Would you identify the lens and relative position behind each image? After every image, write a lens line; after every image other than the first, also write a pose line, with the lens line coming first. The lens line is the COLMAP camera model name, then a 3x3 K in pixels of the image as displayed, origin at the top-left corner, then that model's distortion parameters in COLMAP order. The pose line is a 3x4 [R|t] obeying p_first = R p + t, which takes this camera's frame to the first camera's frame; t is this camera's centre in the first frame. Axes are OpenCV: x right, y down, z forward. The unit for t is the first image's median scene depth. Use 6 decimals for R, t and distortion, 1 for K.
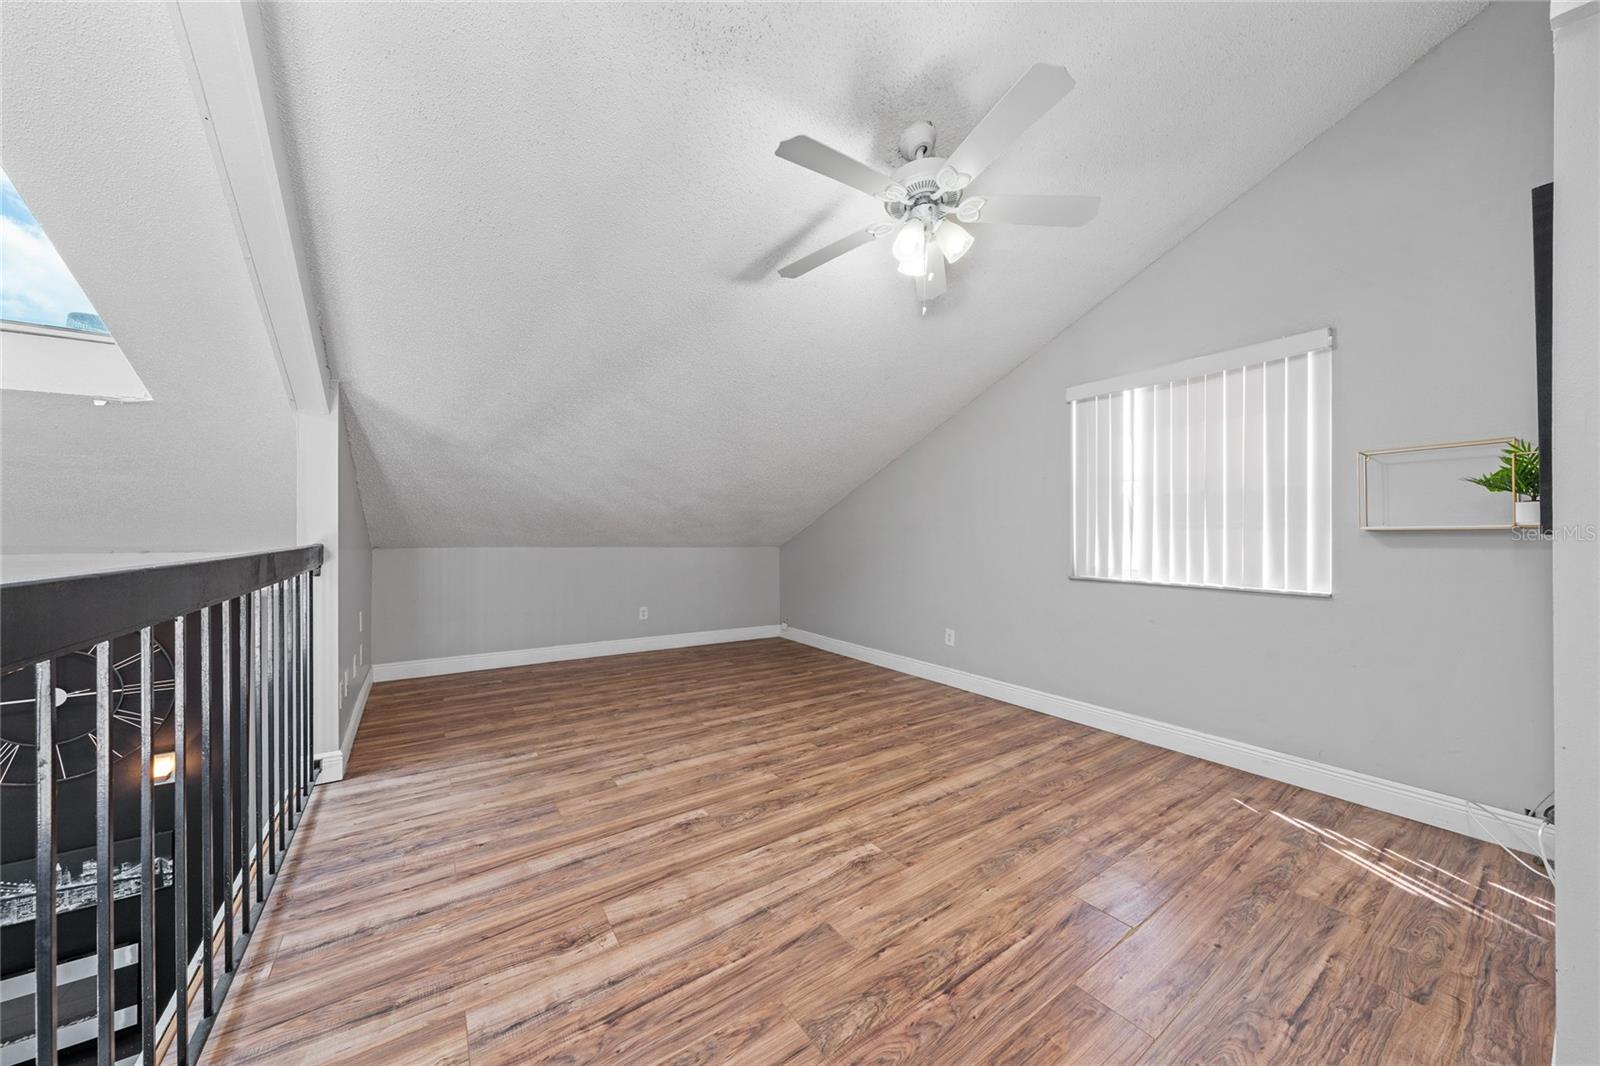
lens RADIAL K [[547.5, 0, 799.7], [0, 547.5, 524.9], [0, 0, 1]] dist [-0.005610, 0.000117]
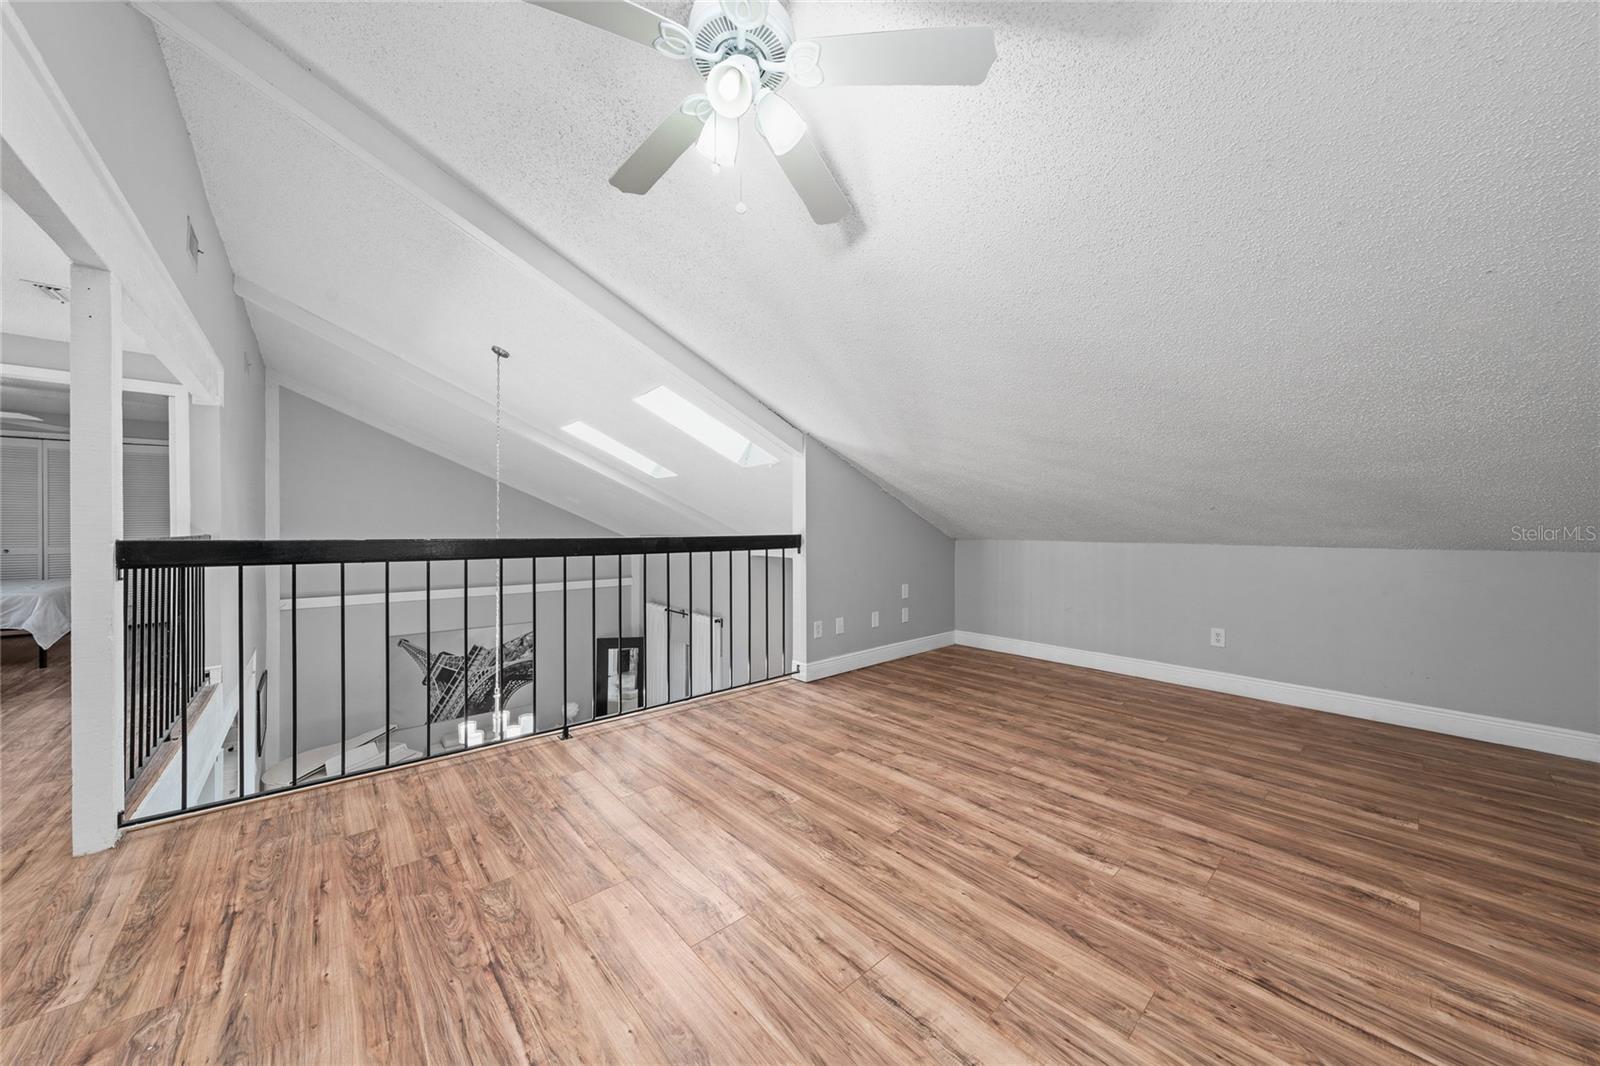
lens RADIAL K [[547.5, 0, 799.7], [0, 547.5, 524.9], [0, 0, 1]] dist [-0.005610, 0.000117]
pose [[0.122116, -0.009685, -0.992469, 0.664720], [0.017701, 0.999815, -0.007579, 0.019226], [0.992358, -0.016642, 0.122265, 0.710113]]
